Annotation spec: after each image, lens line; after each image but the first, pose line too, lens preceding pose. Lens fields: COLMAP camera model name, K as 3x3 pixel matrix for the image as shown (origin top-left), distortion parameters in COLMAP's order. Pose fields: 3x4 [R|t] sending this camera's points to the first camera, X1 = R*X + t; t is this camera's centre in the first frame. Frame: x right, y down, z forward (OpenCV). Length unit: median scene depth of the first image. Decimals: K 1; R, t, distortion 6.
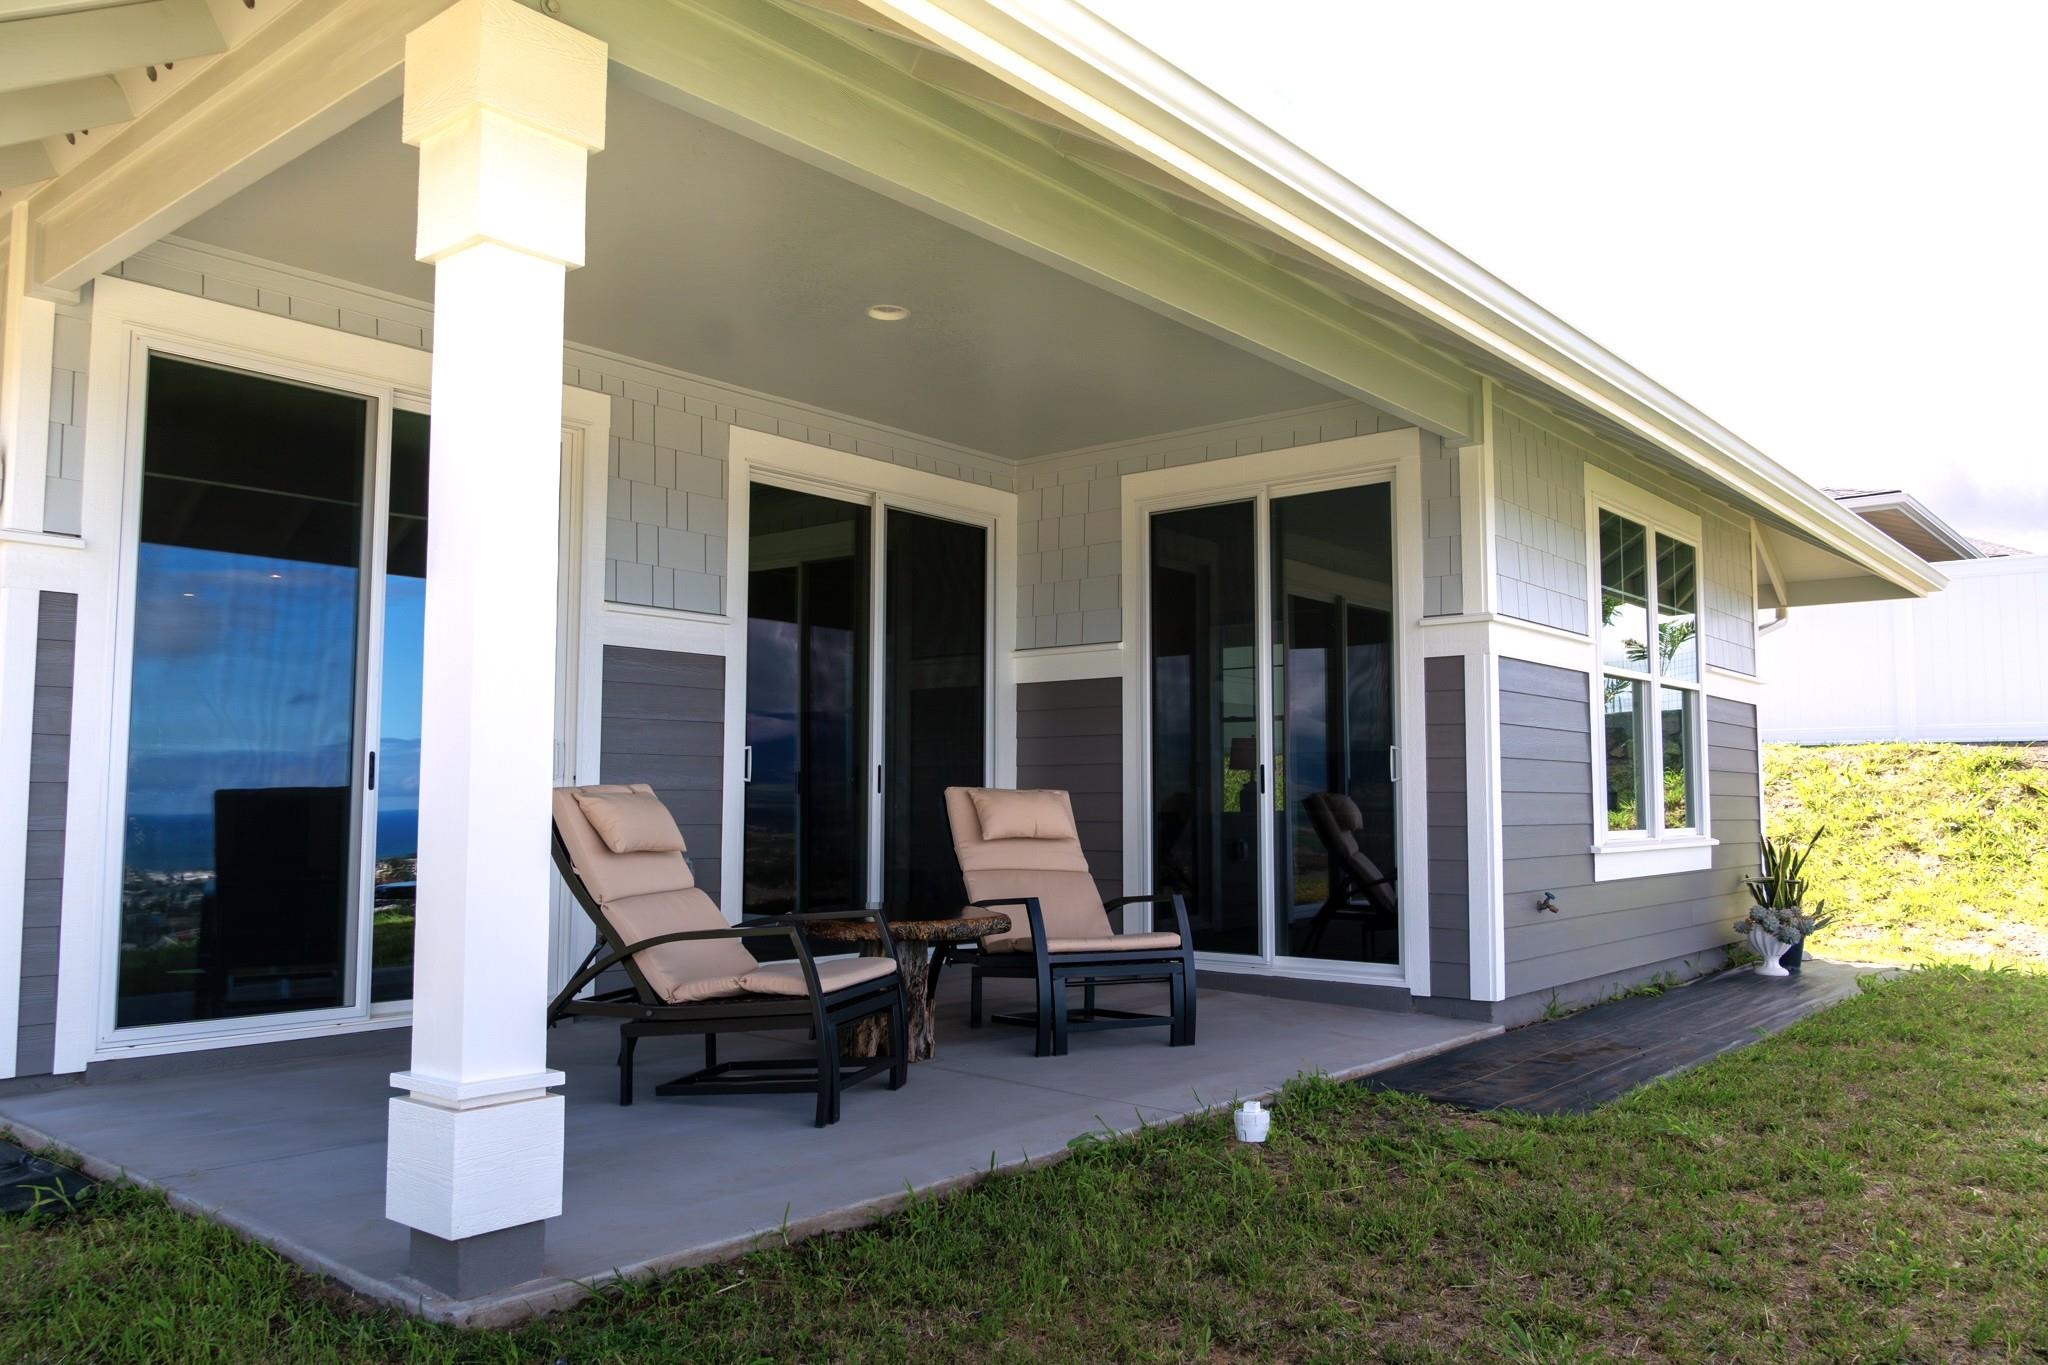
lens RADIAL K [[1549.4, 0, 1021.6], [0, 1549.4, 685.0], [0, 0, 1]] dist [-0.008047, 0.000755]
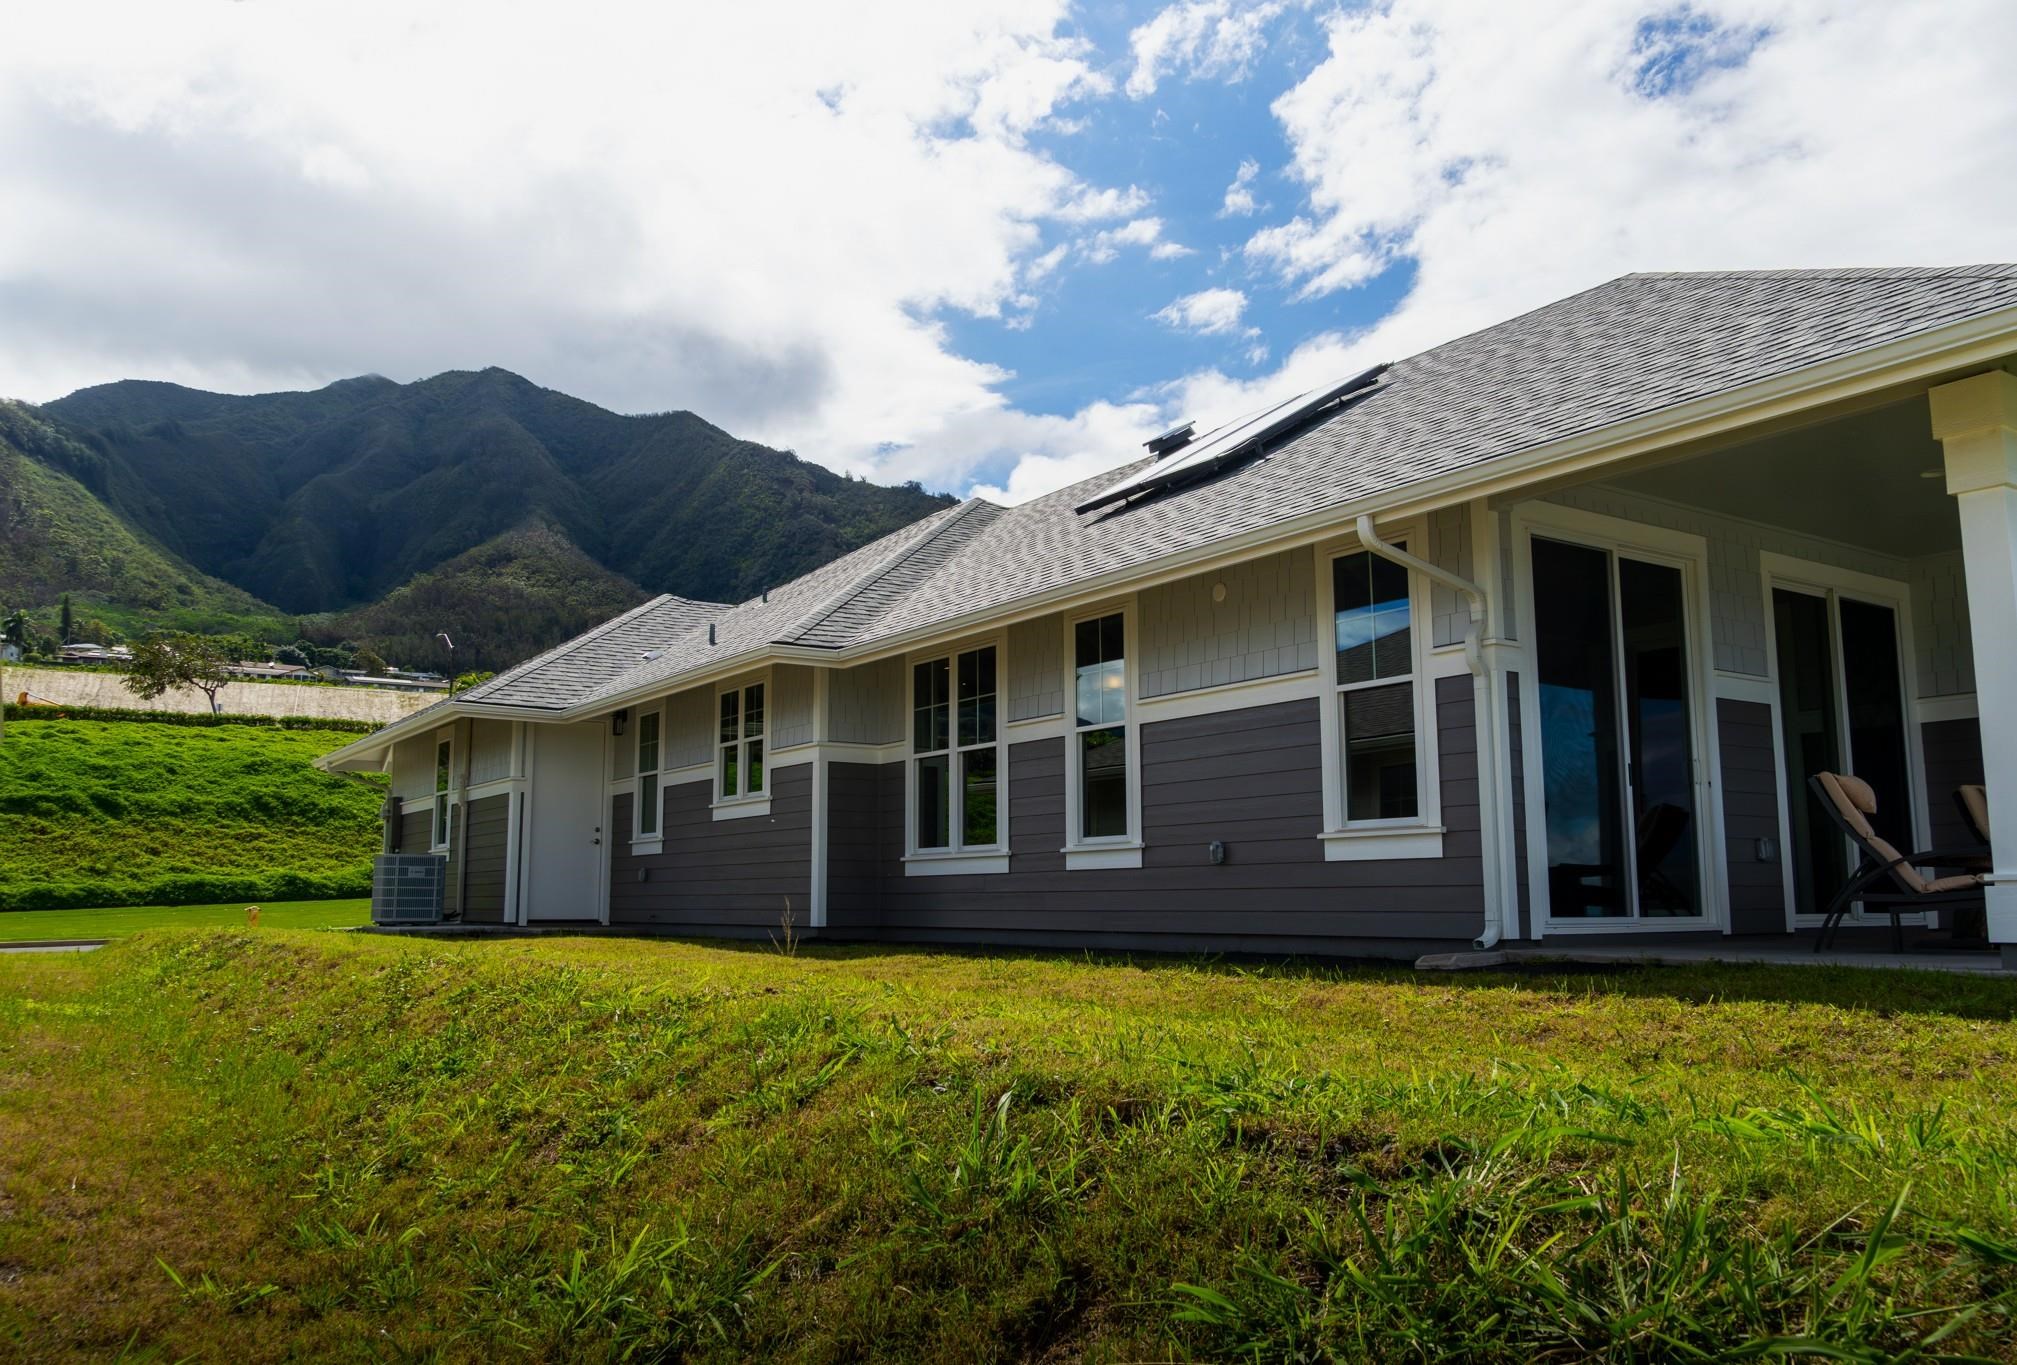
lens RADIAL K [[1563.2, 0, 1010.0], [0, 1563.2, 675.7], [0, 0, 1]] dist [-0.013648, -0.006768]
pose [[0.963047, -0.047497, -0.265113, -0.497767], [0.028985, 0.996888, -0.073310, 0.043011], [0.267769, 0.062916, 0.961427, -0.635078]]
